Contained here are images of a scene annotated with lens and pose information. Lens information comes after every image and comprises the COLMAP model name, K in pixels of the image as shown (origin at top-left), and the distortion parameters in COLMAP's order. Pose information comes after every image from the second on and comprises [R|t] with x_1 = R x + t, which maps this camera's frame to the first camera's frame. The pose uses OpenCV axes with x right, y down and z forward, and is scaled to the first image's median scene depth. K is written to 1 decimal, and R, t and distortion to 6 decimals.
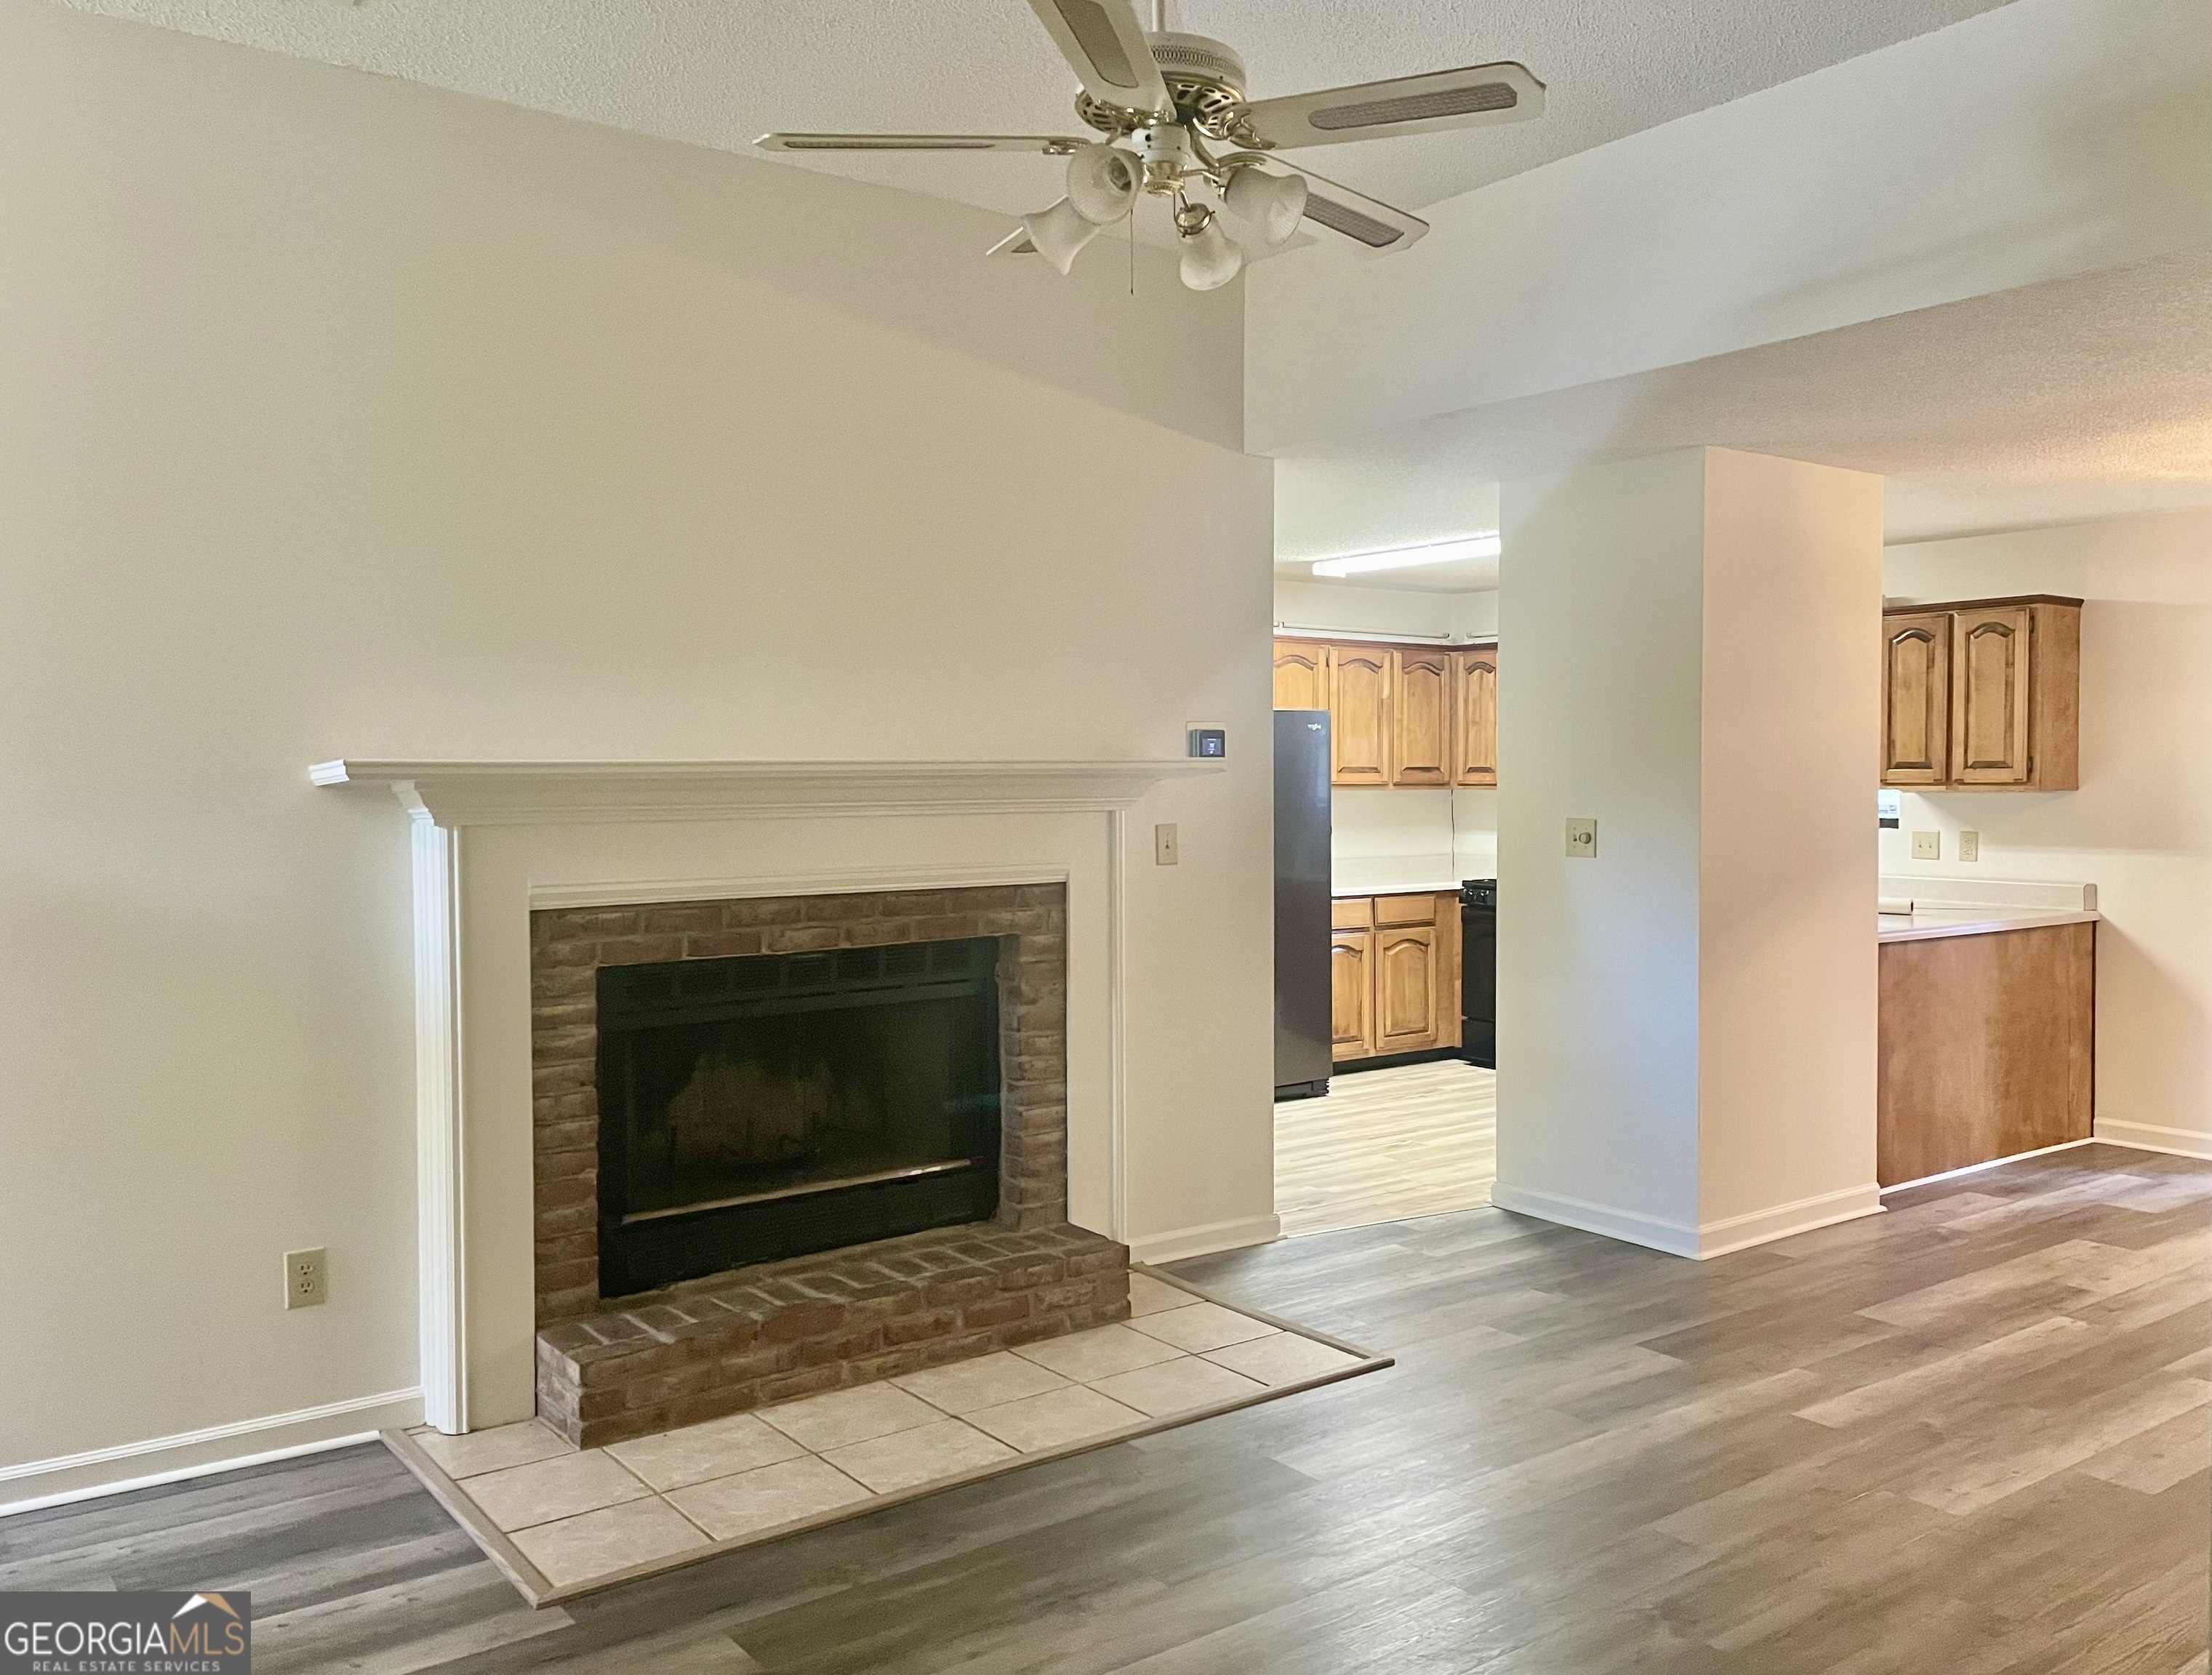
lens RADIAL K [[1894.2, 0, 1117.9], [0, 1894.2, 834.0], [0, 0, 1]] dist [0.070104, -0.006976]
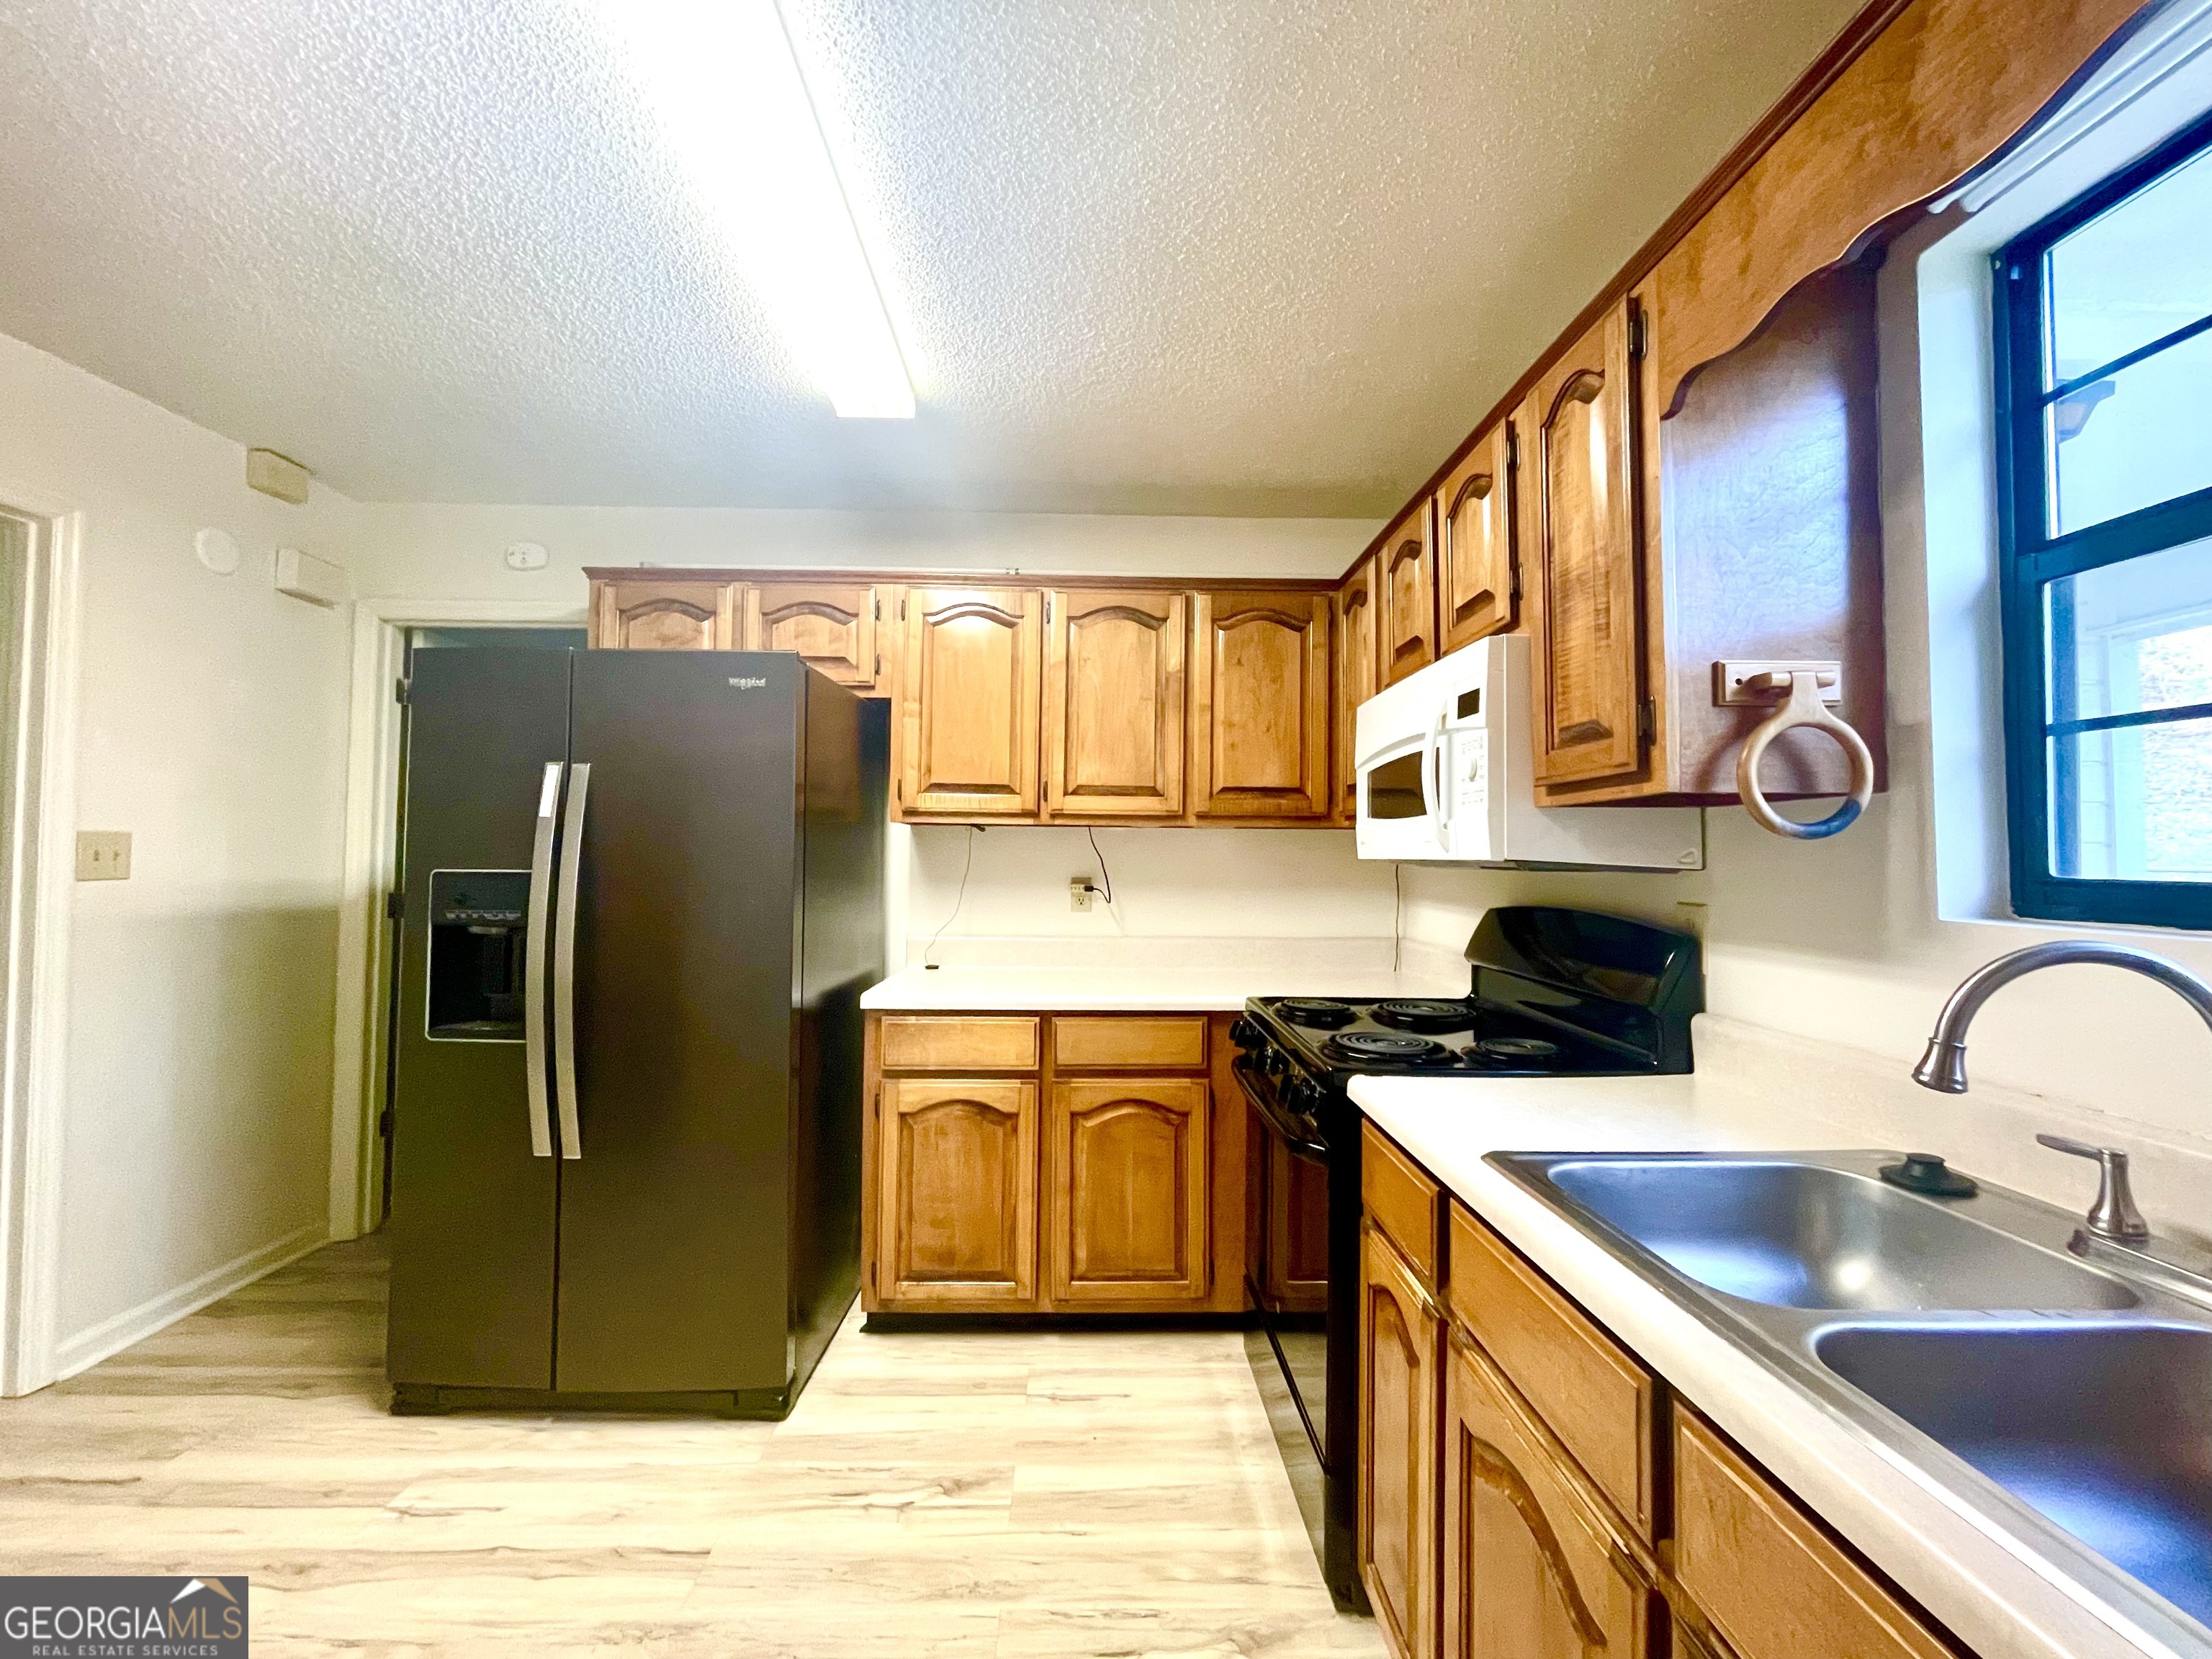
lens RADIAL K [[887.2, 0, 1102.8], [0, 887.2, 826.8], [0, 0, 1]] dist [-0.003090, -0.000048]
pose [[0.819853, -0.011306, -0.572462, 0.326673], [-0.026618, 0.997971, -0.057831, -0.007427], [0.571955, 0.062651, 0.817889, 0.887540]]
